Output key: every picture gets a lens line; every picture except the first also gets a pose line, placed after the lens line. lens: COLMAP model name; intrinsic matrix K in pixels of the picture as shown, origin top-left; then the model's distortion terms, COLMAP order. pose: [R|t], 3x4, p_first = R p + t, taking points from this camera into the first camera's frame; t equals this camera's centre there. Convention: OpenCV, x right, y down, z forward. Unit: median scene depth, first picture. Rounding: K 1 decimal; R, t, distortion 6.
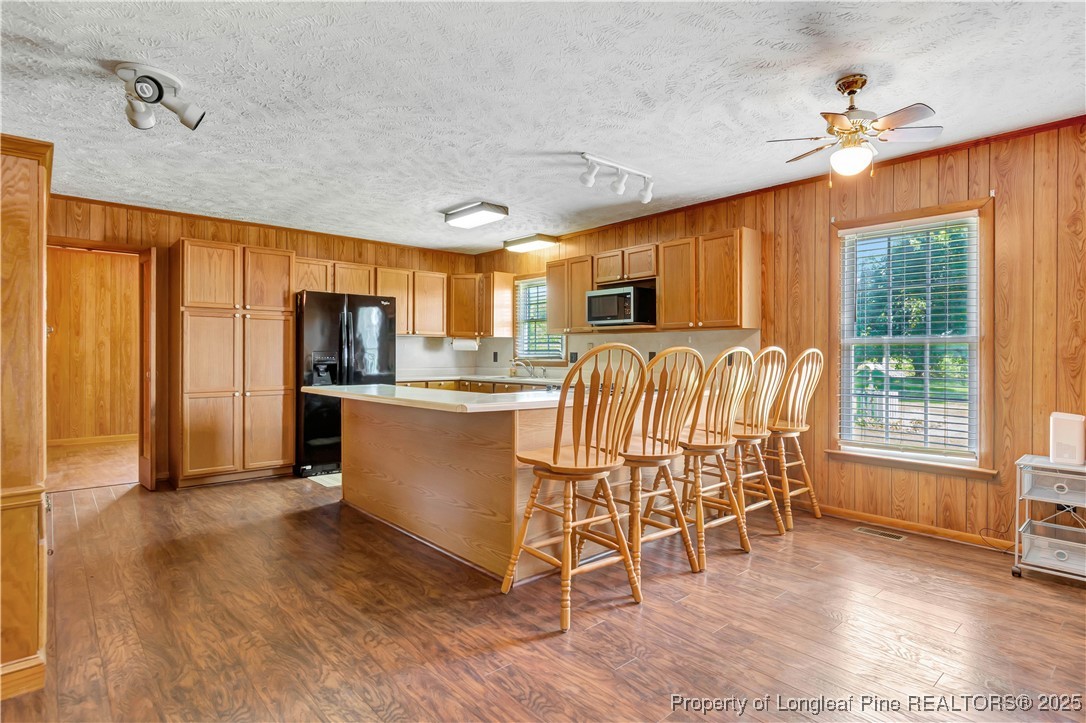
lens RADIAL K [[571.1, 0, 554.8], [0, 571.1, 356.1], [0, 0, 1]] dist [0.003972, -0.000555]
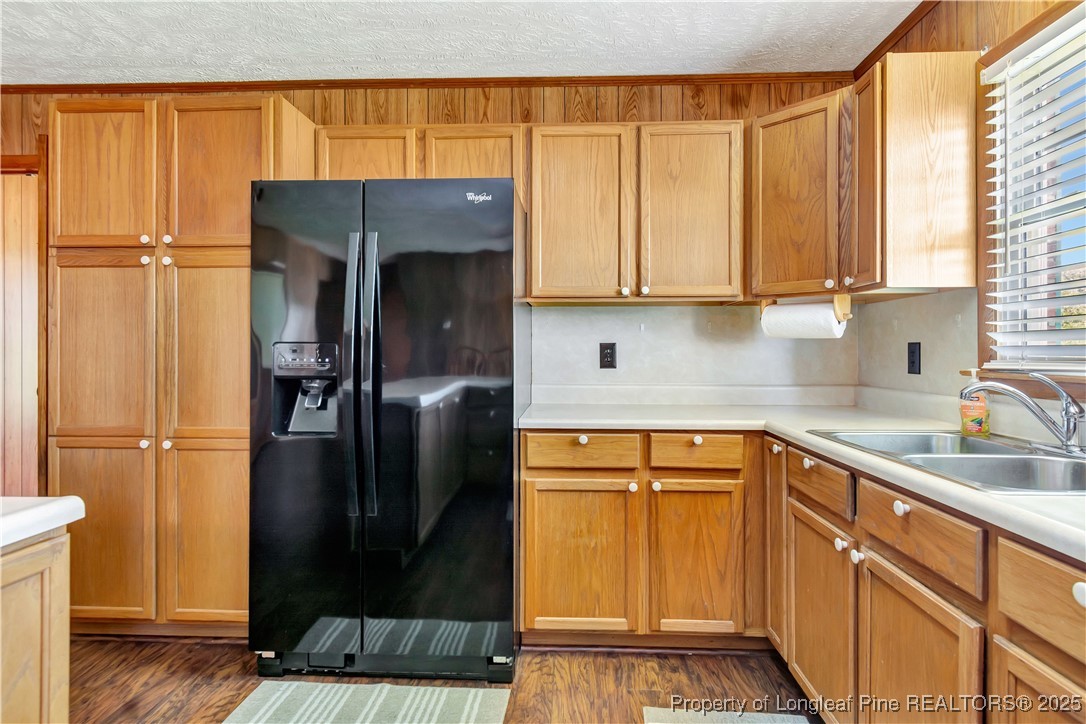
lens RADIAL K [[571.1, 0, 555.5], [0, 571.1, 347.3], [0, 0, 1]] dist [0.003972, -0.000555]
pose [[0.714881, -0.004657, -0.699231, -0.034112], [-0.000391, 0.999975, -0.007060, -0.002895], [0.699246, 0.005320, 0.714861, 0.880591]]
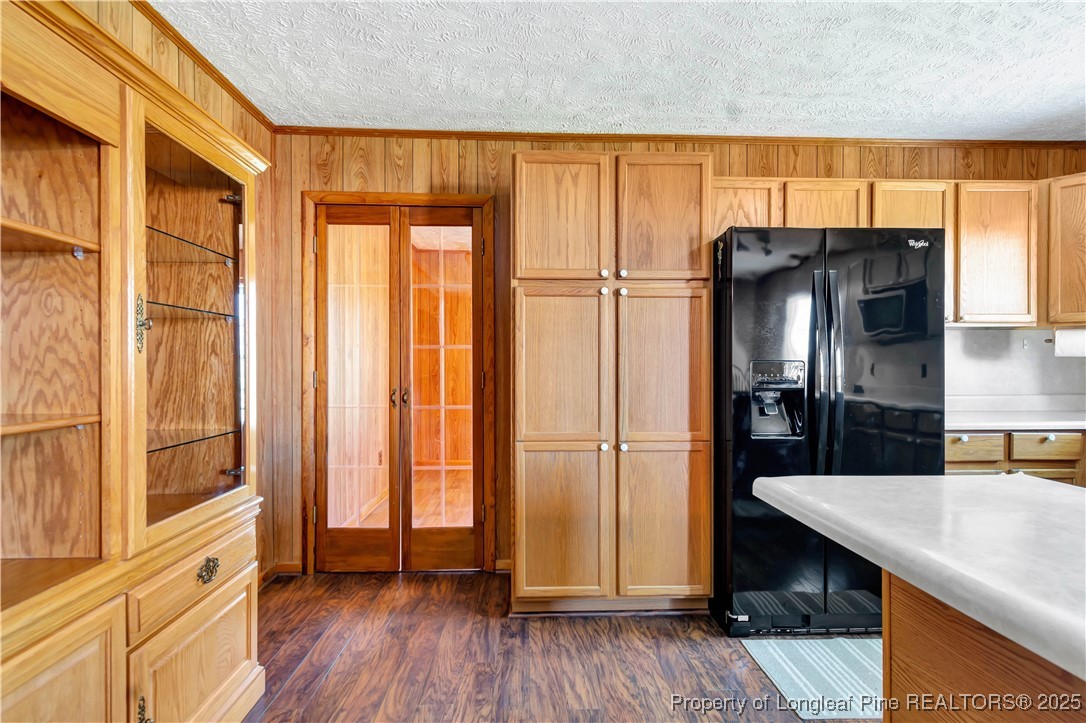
lens RADIAL K [[536.8, 0, 546.5], [0, 536.8, 363.9], [0, 0, 1]] dist [0.012577, -0.000387]
pose [[0.771947, -0.005547, -0.635662, -0.284411], [0.002426, 0.999980, -0.005780, -0.004049], [0.635682, 0.002919, 0.771946, 0.582318]]
